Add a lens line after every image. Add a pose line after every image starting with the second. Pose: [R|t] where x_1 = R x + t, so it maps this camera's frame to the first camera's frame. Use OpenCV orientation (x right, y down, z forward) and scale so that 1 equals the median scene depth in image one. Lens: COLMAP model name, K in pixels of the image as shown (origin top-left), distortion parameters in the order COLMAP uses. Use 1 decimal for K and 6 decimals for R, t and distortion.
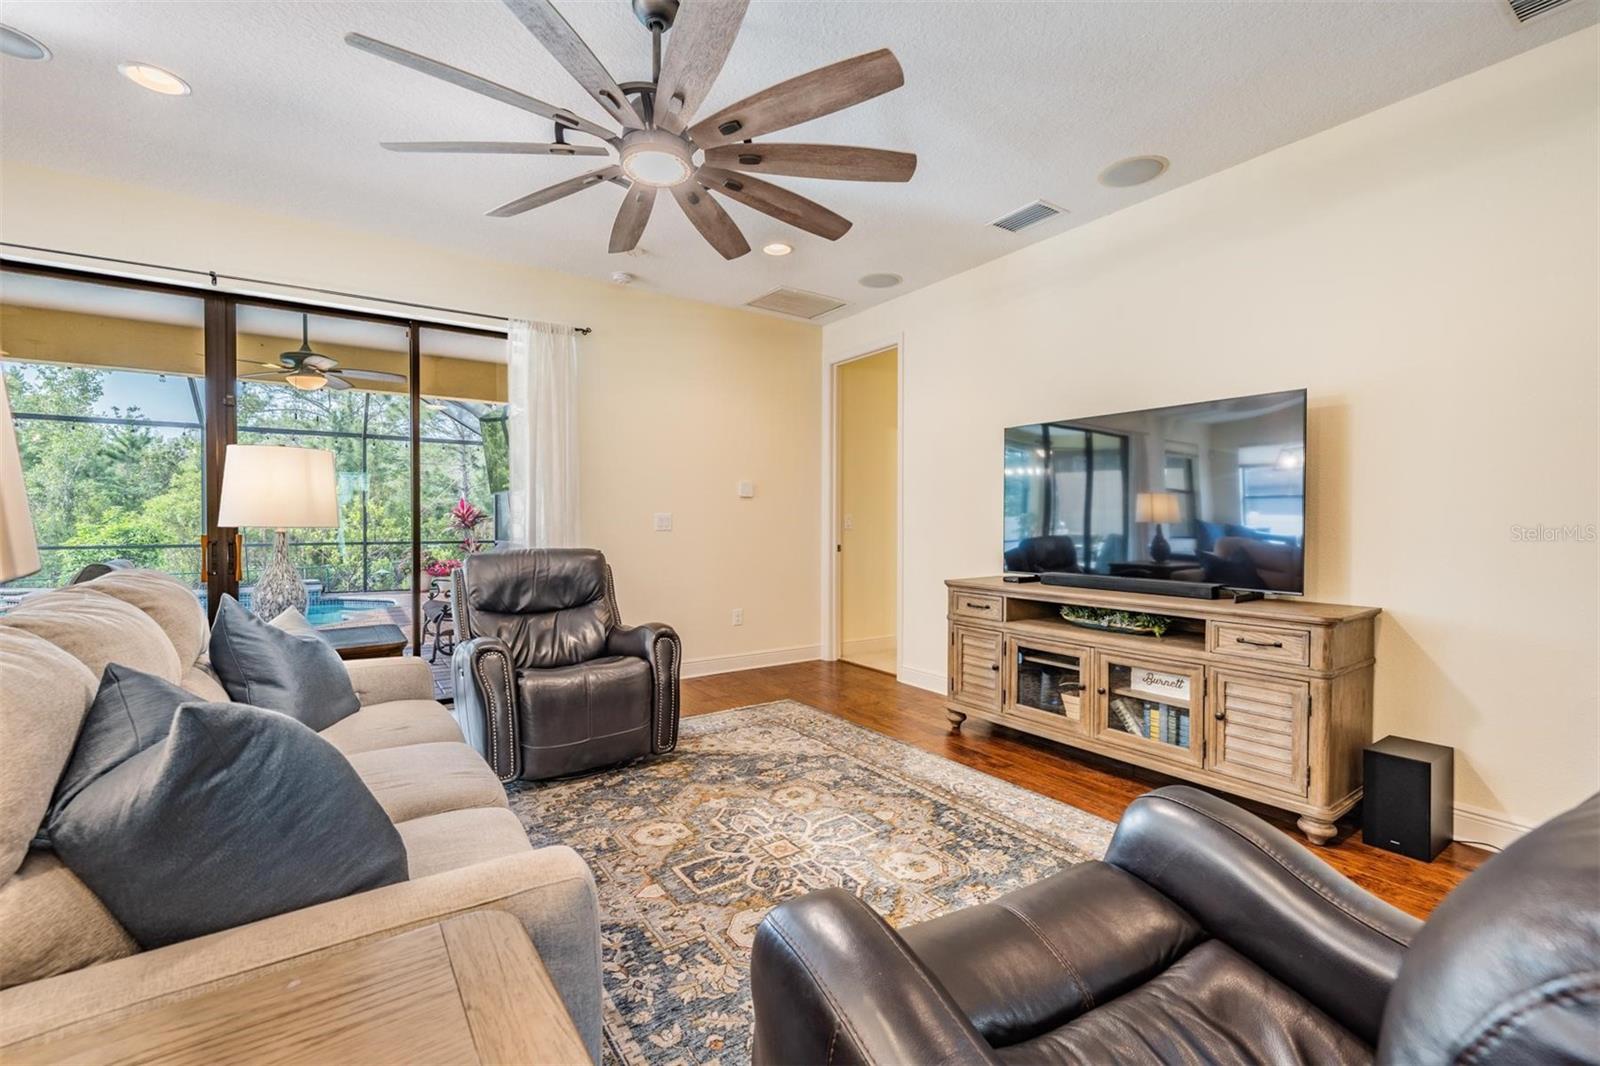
lens RADIAL K [[691.6, 0, 786.7], [0, 691.6, 523.0], [0, 0, 1]] dist [0.003194, -0.001614]
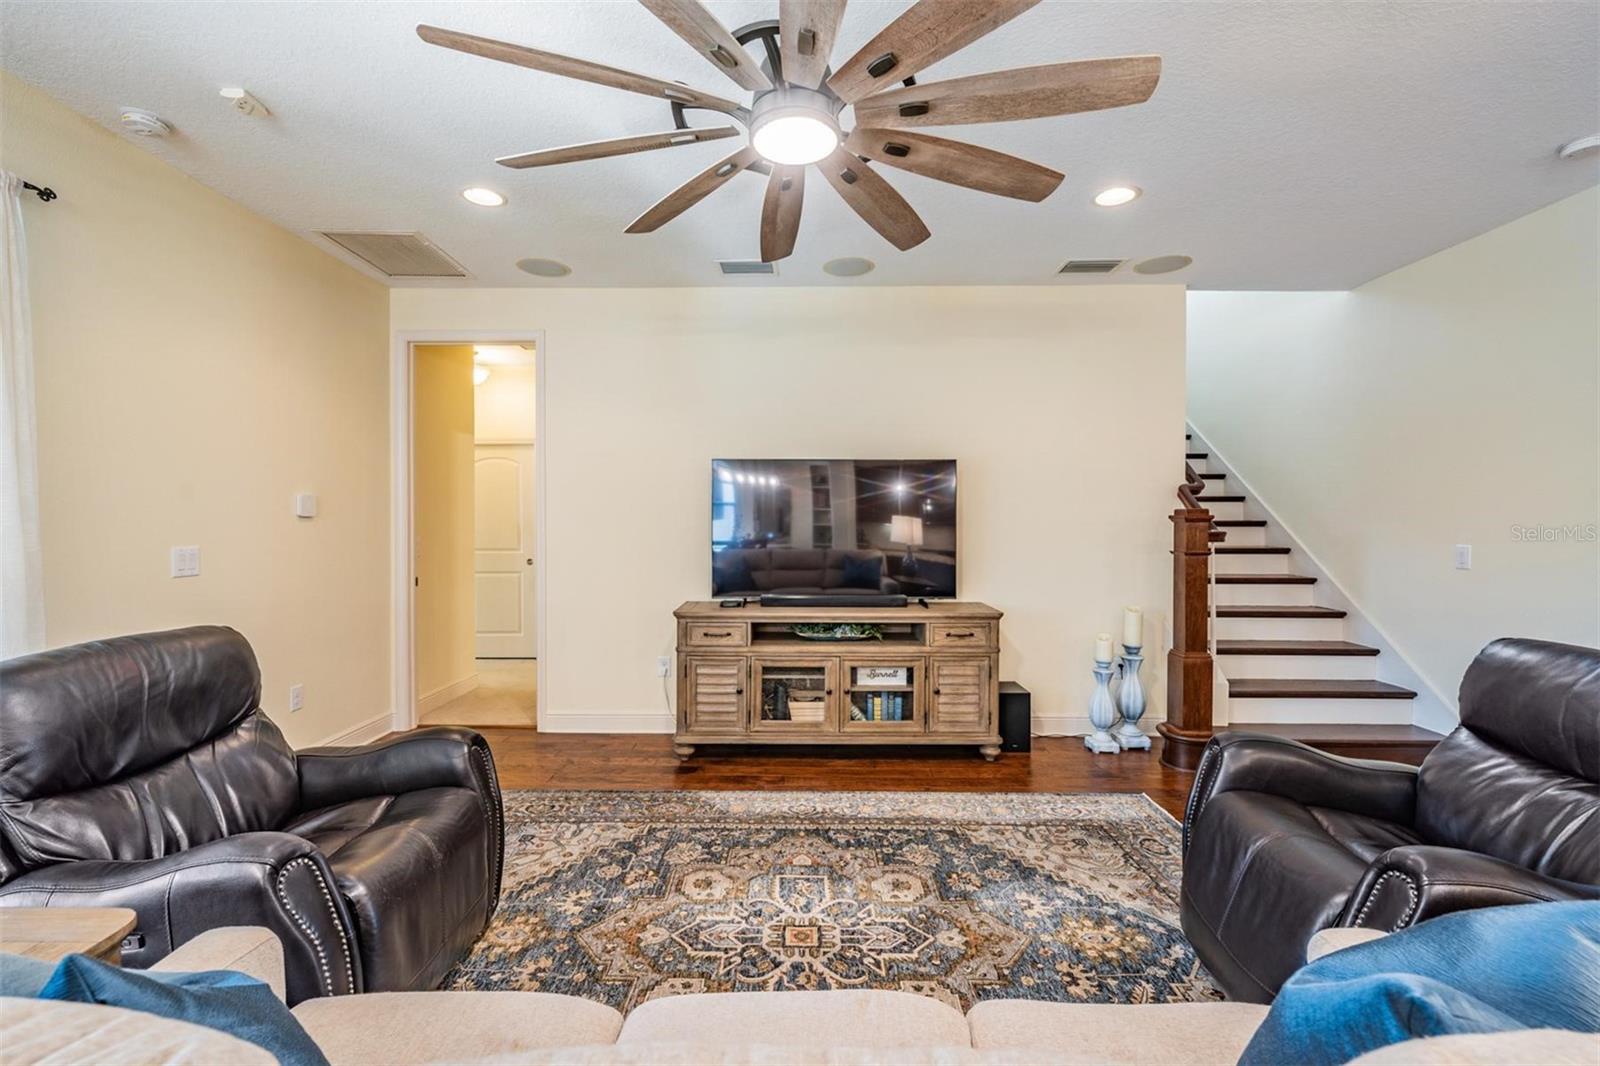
lens RADIAL K [[691.6, 0, 799.9], [0, 691.6, 524.9], [0, 0, 1]] dist [0.003194, -0.001614]
pose [[0.565987, -0.005982, 0.824393, -0.592384], [0.002297, 0.999981, 0.005679, -0.056107], [-0.824411, -0.001321, 0.565990, 0.388251]]
